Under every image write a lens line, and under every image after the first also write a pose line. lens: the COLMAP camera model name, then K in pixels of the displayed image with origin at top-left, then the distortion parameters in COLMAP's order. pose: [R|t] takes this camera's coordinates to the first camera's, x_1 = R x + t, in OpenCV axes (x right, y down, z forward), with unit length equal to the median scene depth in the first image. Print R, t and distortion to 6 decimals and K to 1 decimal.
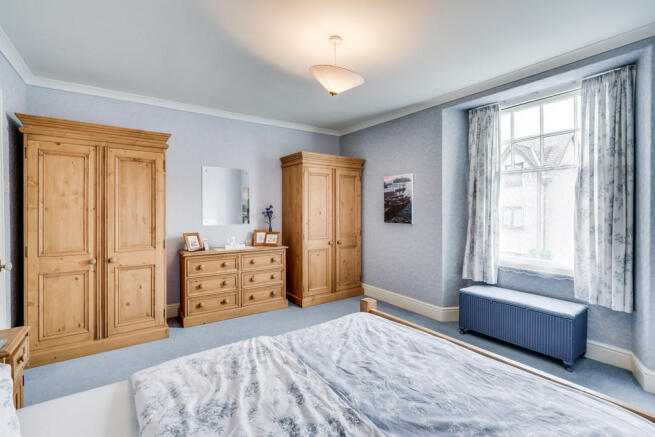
lens RADIAL K [[300.6, 0, 327.4], [0, 300.6, 213.0], [0, 0, 1]] dist [-0.004422, 0.002002]
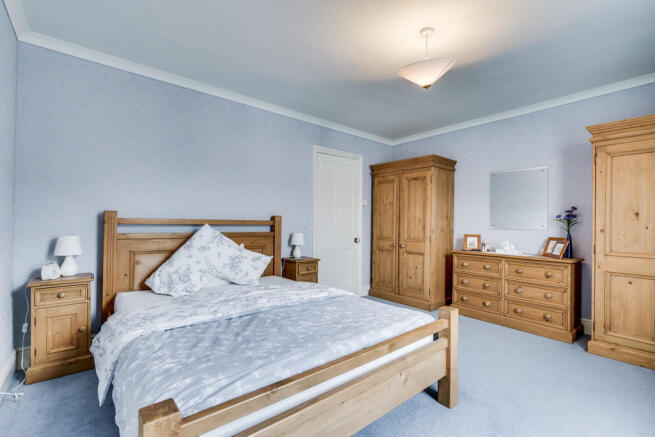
lens RADIAL K [[300.6, 0, 327.9], [0, 300.6, 221.1], [0, 0, 1]] dist [-0.004422, 0.002002]
pose [[0.076129, -0.004930, -0.997086, 0.767367], [-0.024906, 0.999666, -0.006845, 0.047786], [0.996787, 0.025355, 0.075980, 0.479209]]
